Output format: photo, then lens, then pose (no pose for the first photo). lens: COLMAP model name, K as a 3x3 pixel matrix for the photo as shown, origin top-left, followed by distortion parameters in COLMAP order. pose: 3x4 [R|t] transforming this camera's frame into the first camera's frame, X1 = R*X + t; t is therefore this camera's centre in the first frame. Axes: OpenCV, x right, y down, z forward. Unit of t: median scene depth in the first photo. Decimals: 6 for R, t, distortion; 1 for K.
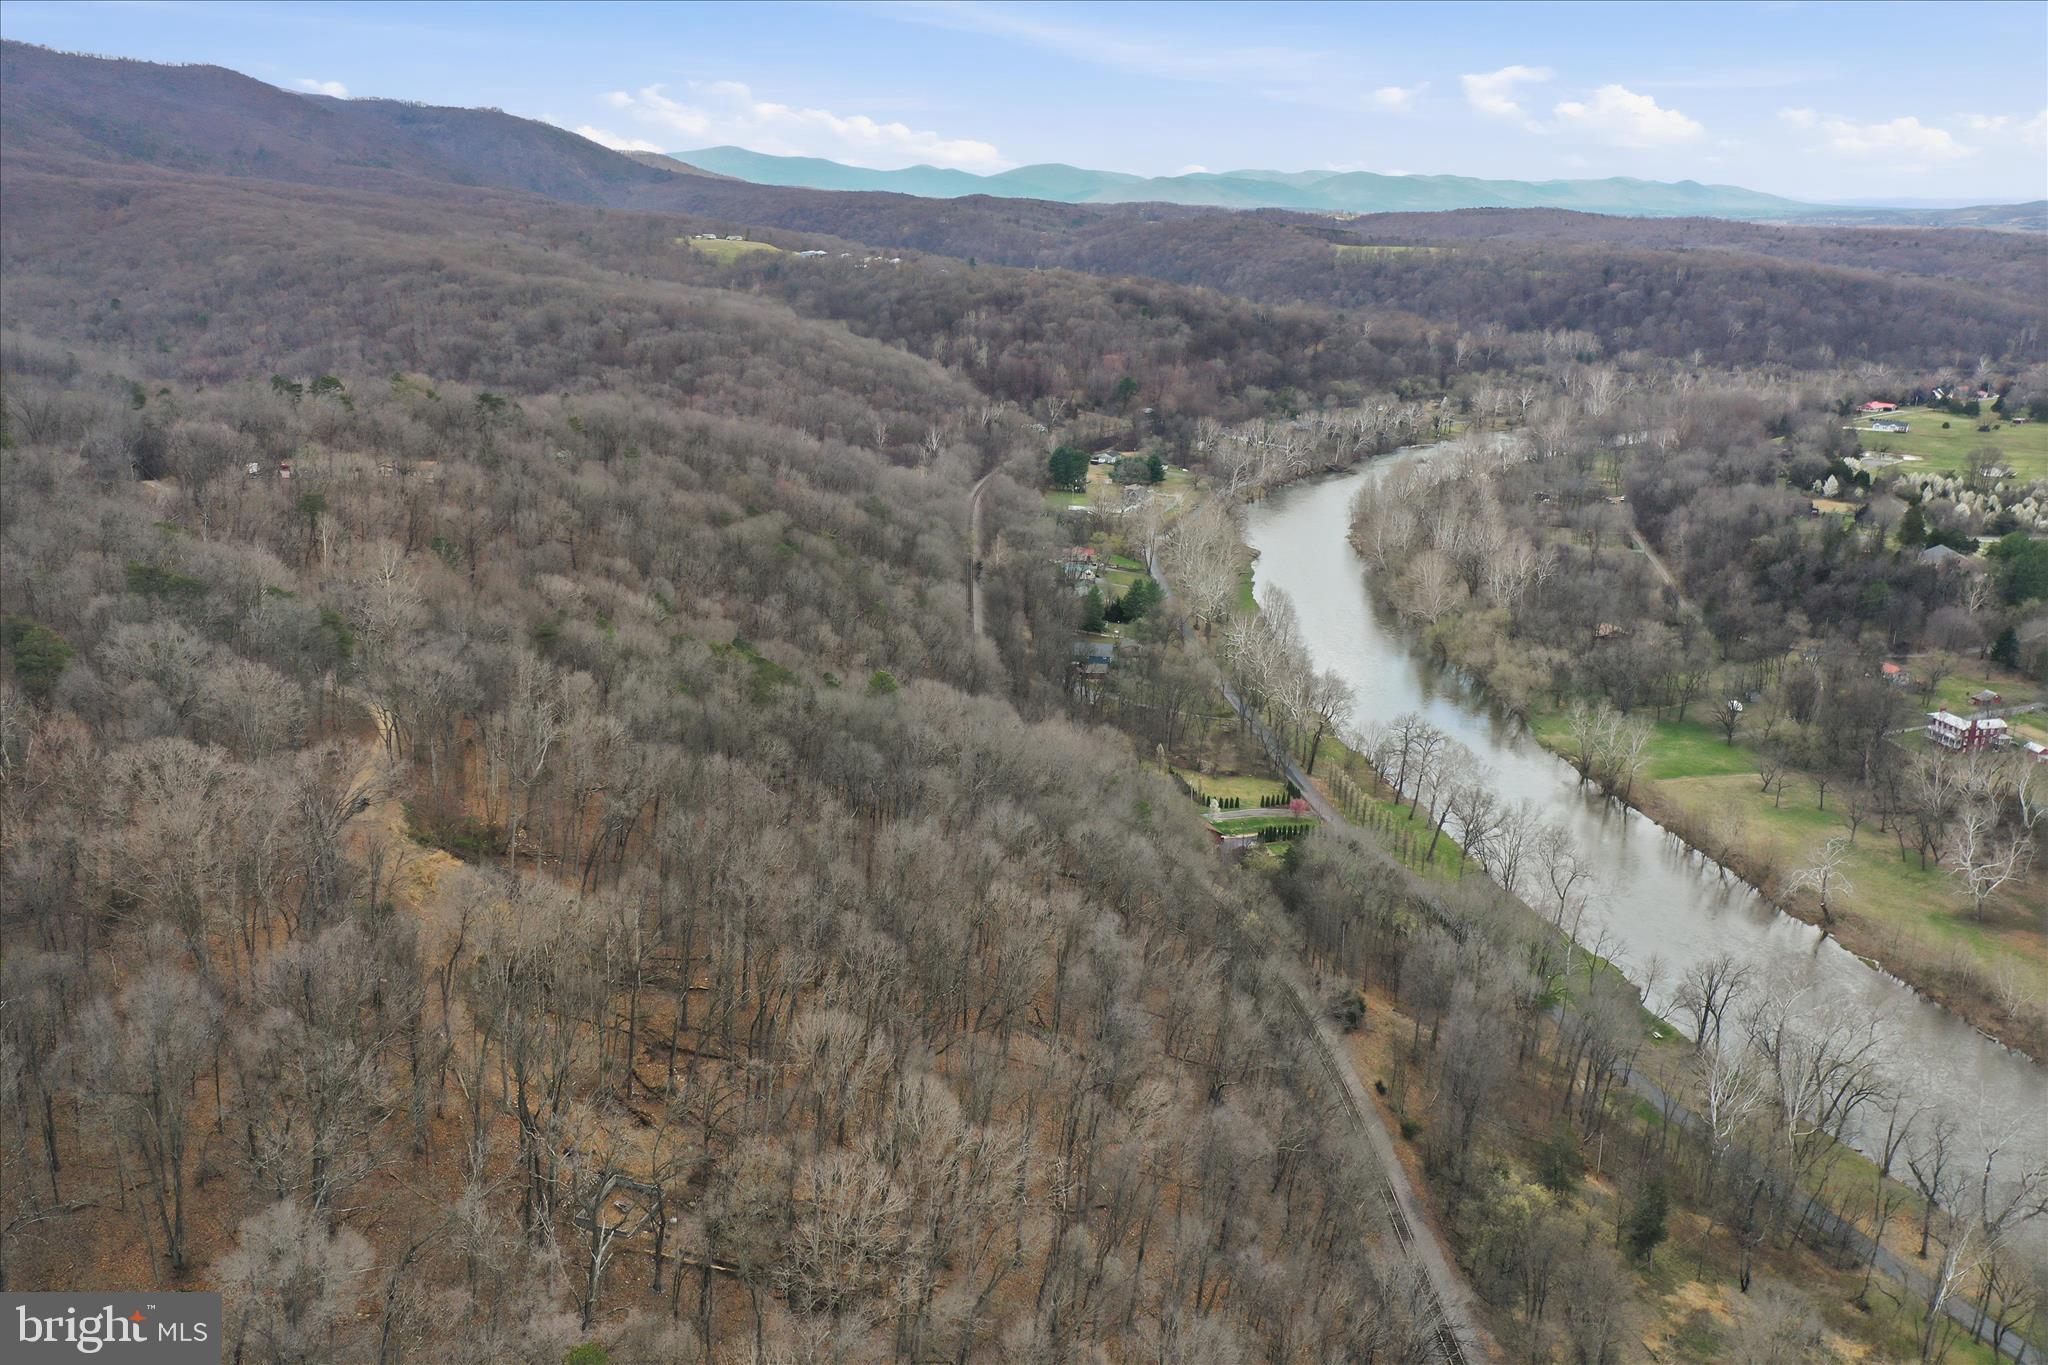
lens RADIAL K [[1632.9, 0, 1024.9], [0, 1632.9, 684.1], [0, 0, 1]] dist [0.001892, -0.002304]
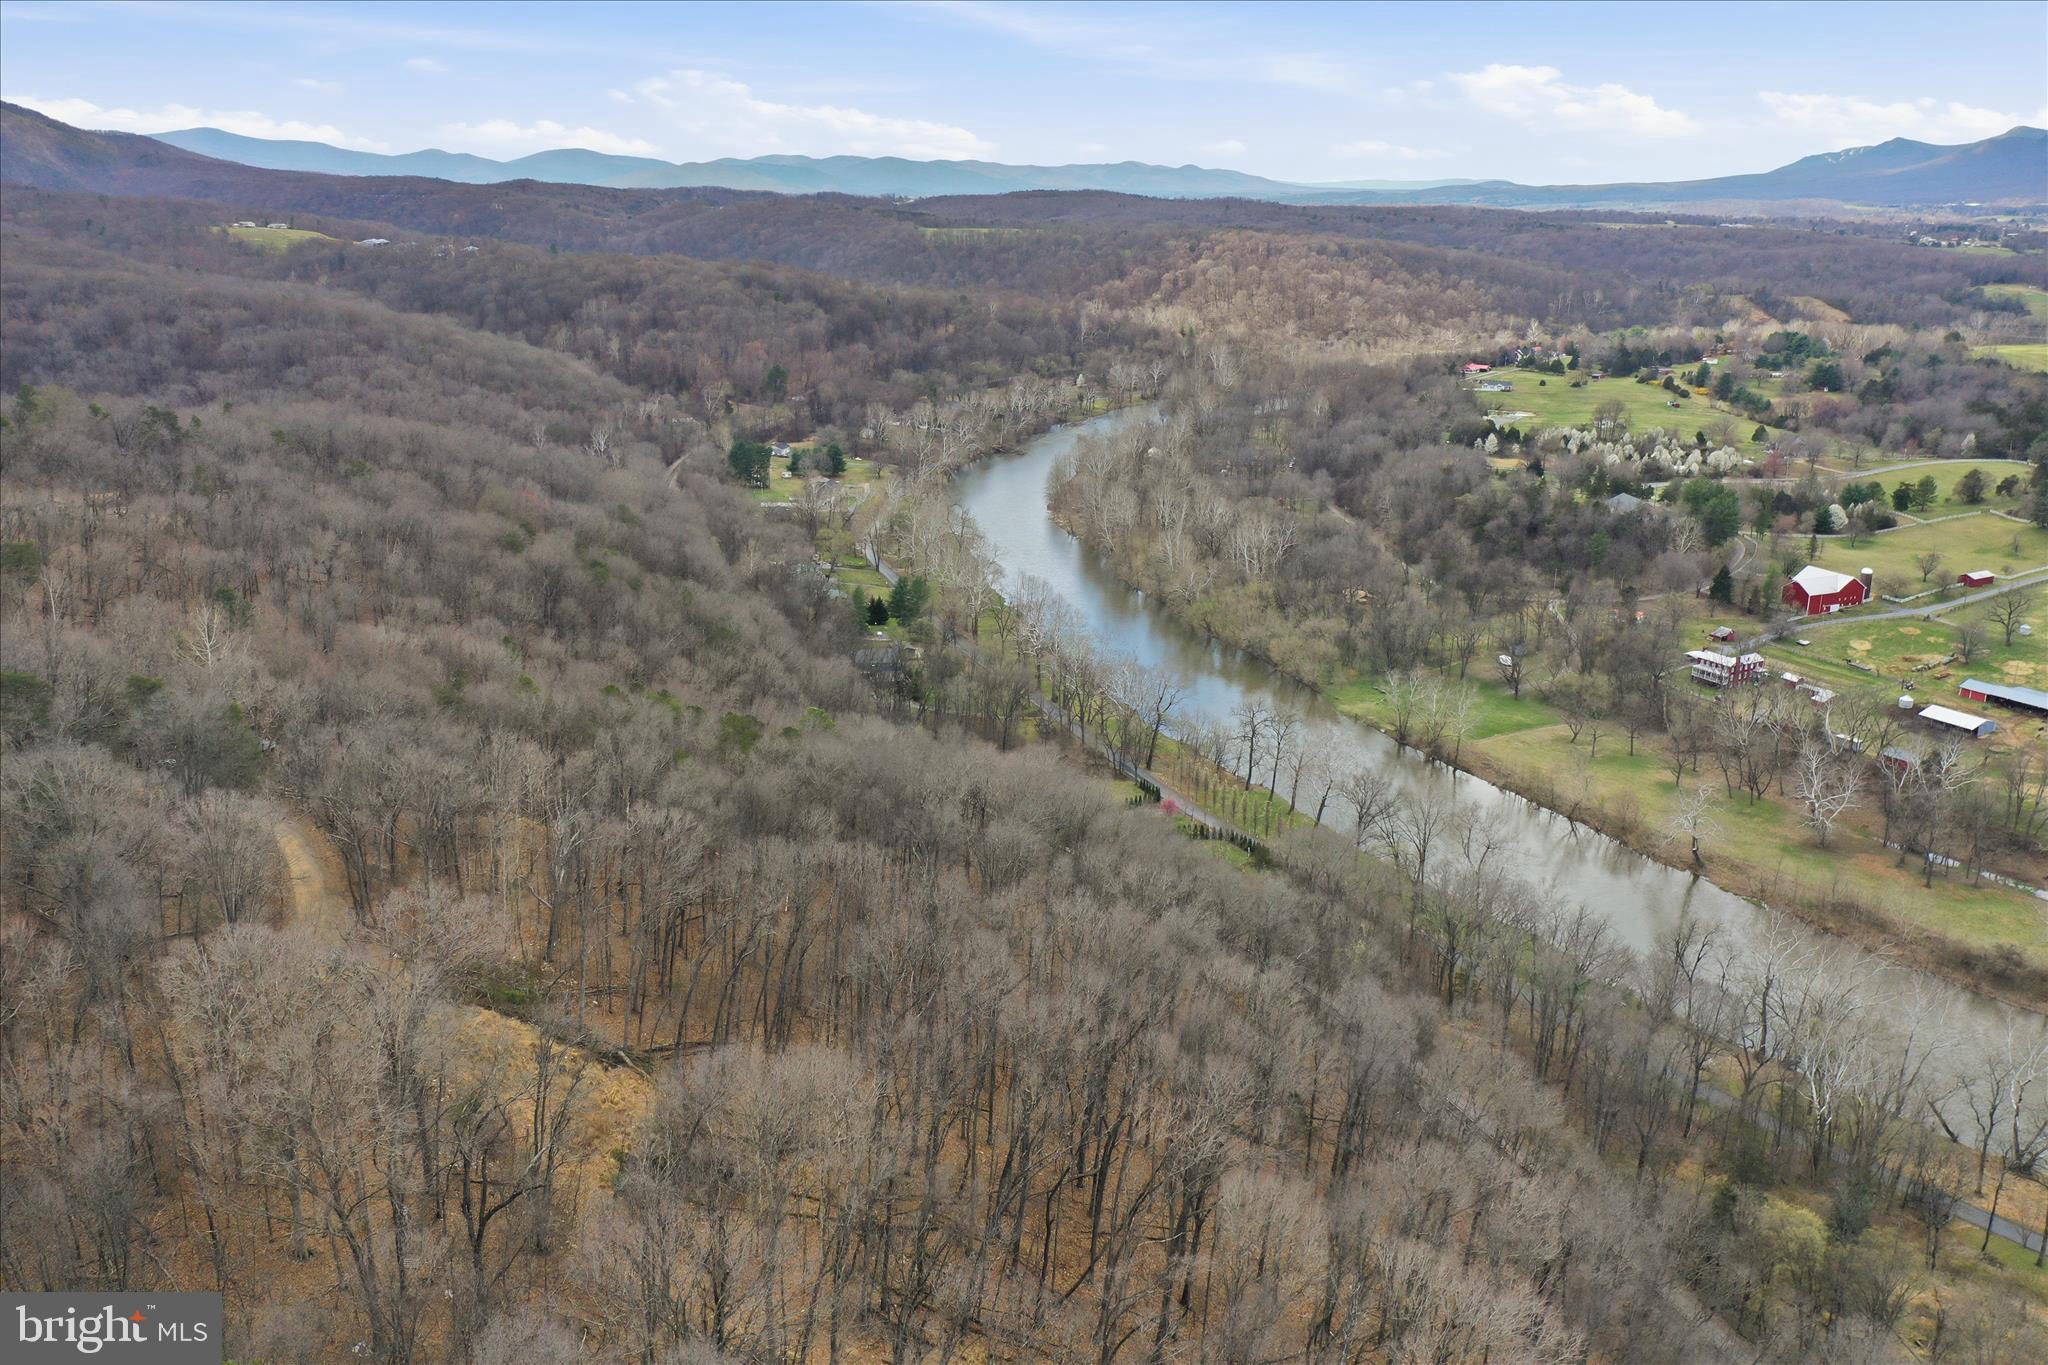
lens RADIAL K [[1632.9, 0, 1034.9], [0, 1632.9, 679.8], [0, 0, 1]] dist [0.001892, -0.002304]
pose [[0.960396, -0.085180, 0.265299, -0.069999], [0.083743, 0.996347, 0.016746, -0.009412], [-0.265756, 0.006135, 0.964021, 0.048860]]
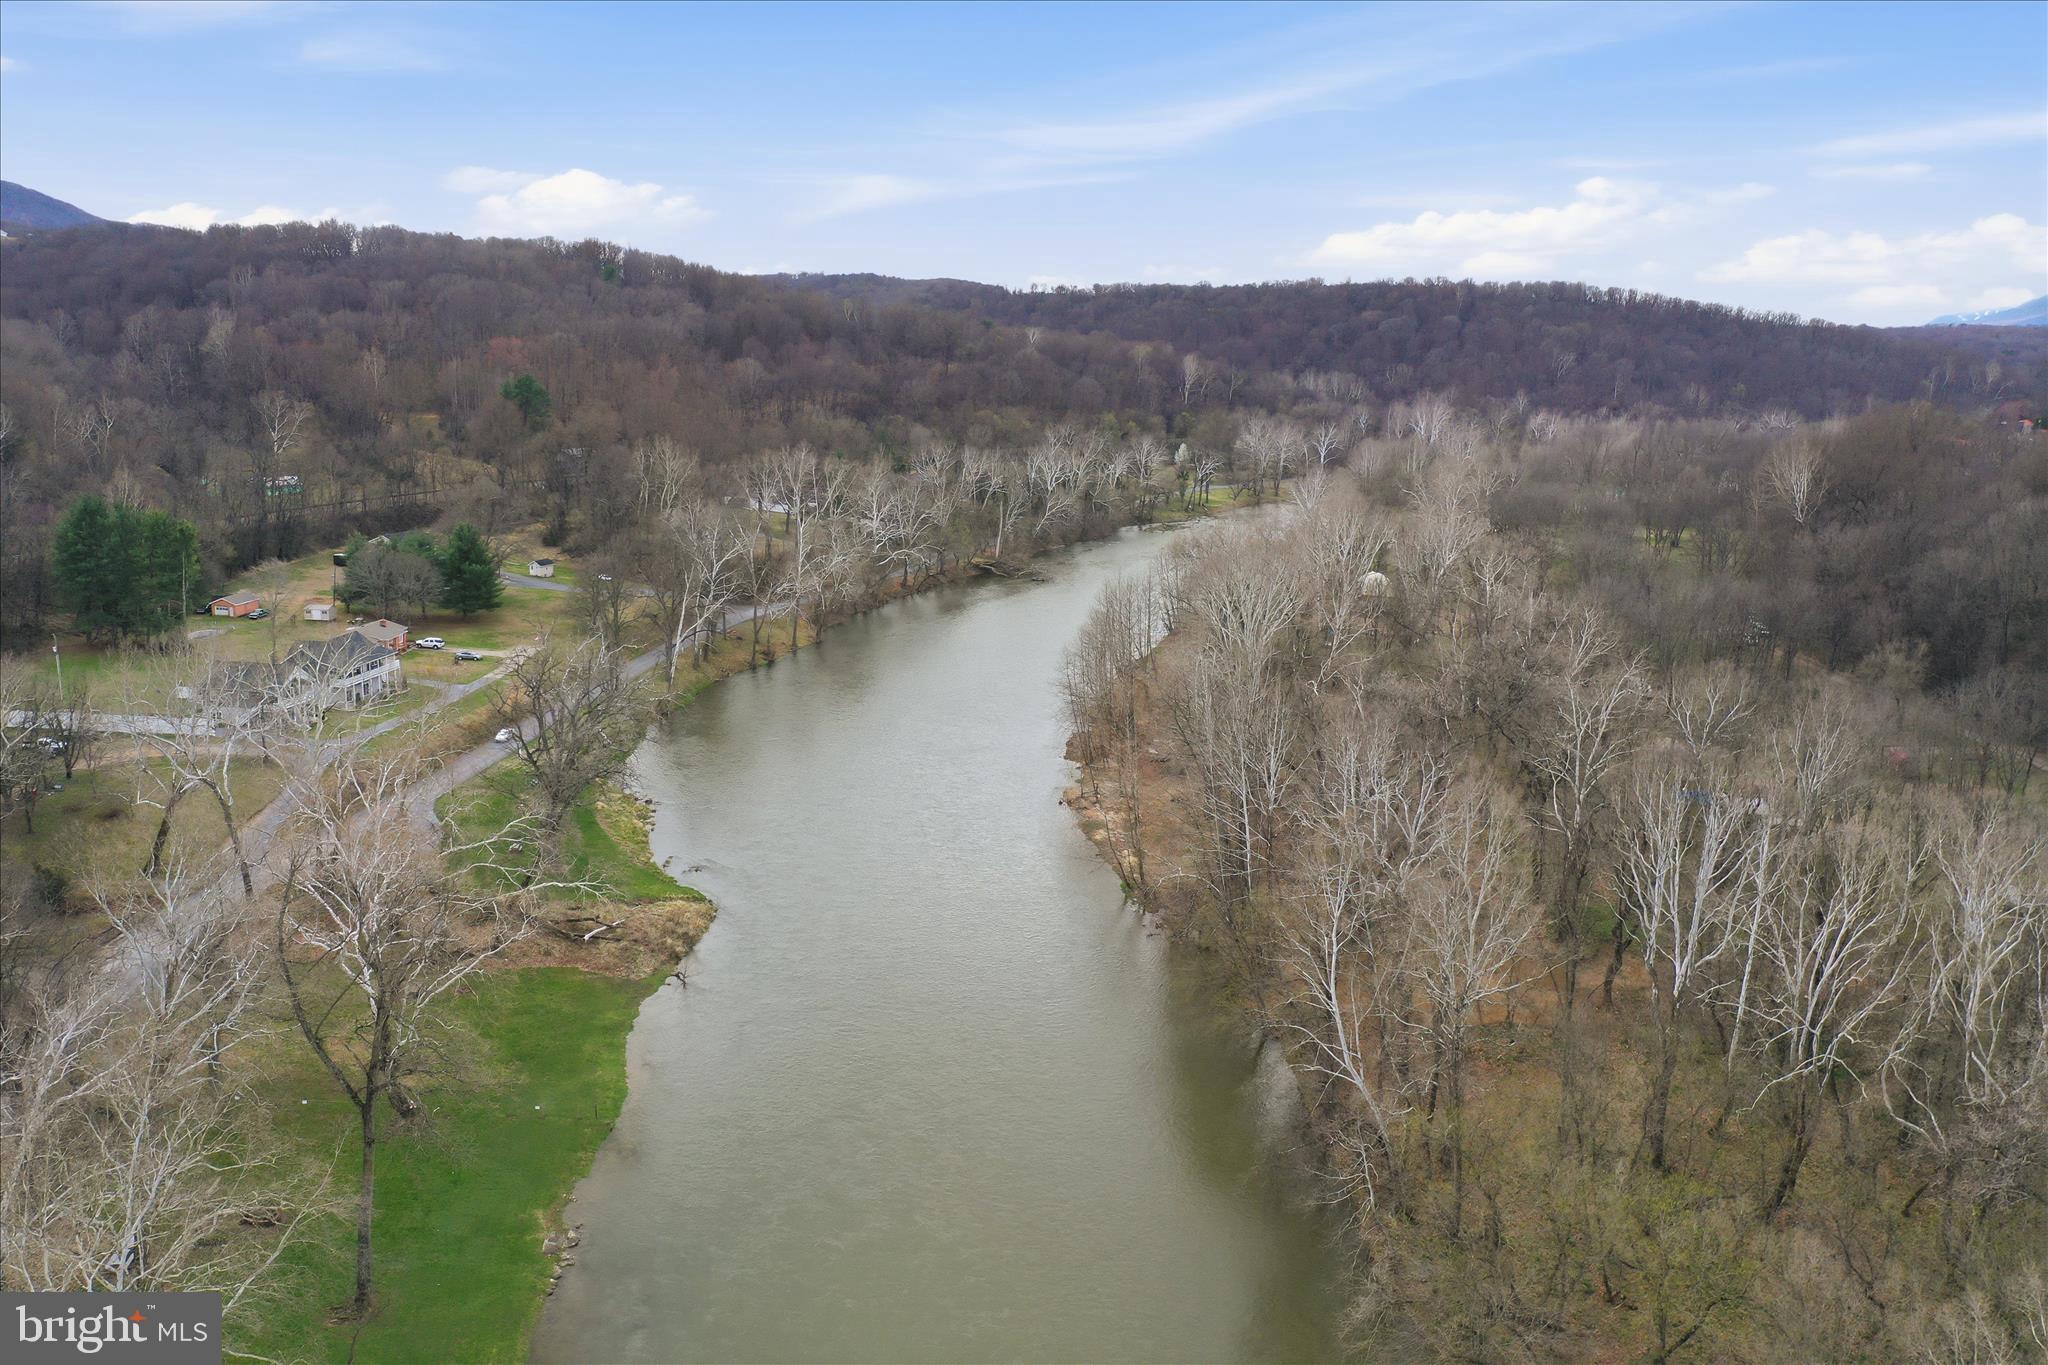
lens RADIAL K [[1632.9, 0, 1025.9], [0, 1632.9, 680.2], [0, 0, 1]] dist [0.001892, -0.002304]
pose [[0.977012, -0.030909, 0.210934, 0.116369], [0.047175, 0.996251, -0.072522, -0.078650], [-0.207901, 0.080806, 0.974806, 0.637727]]
